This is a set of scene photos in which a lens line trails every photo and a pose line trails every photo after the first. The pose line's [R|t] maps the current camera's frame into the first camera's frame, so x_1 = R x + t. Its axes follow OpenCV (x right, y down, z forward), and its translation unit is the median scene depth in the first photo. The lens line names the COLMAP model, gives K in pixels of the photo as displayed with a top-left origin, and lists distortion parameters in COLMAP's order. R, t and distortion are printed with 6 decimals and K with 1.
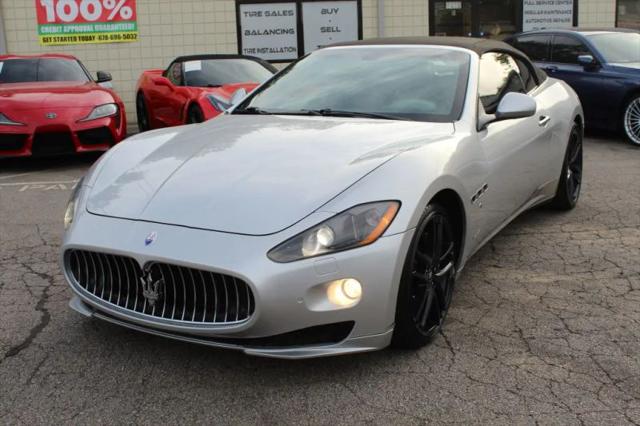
lens RADIAL K [[917.1, 0, 320.0], [0, 917.1, 213.0], [0, 0, 1]] dist [-0.117418, 0.117396]
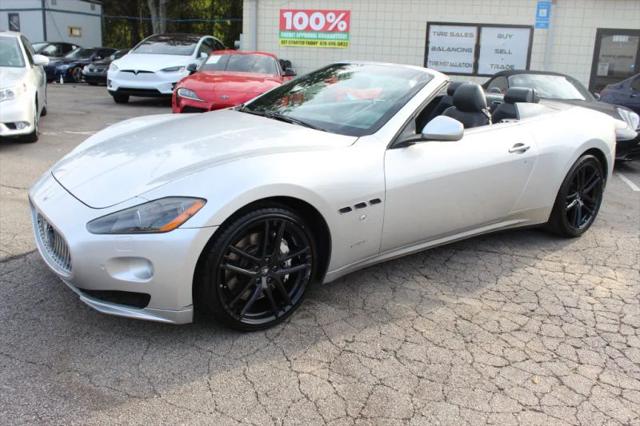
lens RADIAL K [[669.3, 0, 320.0], [0, 669.3, 213.0], [0, 0, 1]] dist [-0.208572, 0.281814]
pose [[0.880212, 0.175462, -0.440954, 0.411734], [-0.151506, 0.984416, 0.089284, -0.065239], [0.449748, -0.011782, 0.893078, 0.250475]]
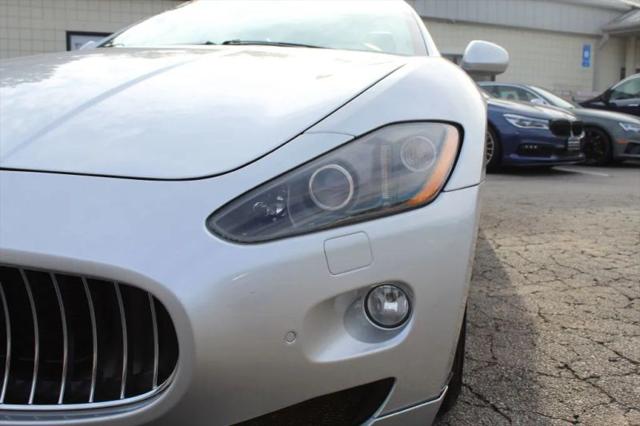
lens RADIAL K [[669.3, 0, 320.0], [0, 669.3, 213.0], [0, 0, 1]] dist [-0.208572, 0.281814]
pose [[0.959881, 0.003286, 0.280388, -0.062080], [0.017497, 0.997281, -0.071587, 0.042688], [-0.279861, 0.073621, 0.957213, 0.497995]]
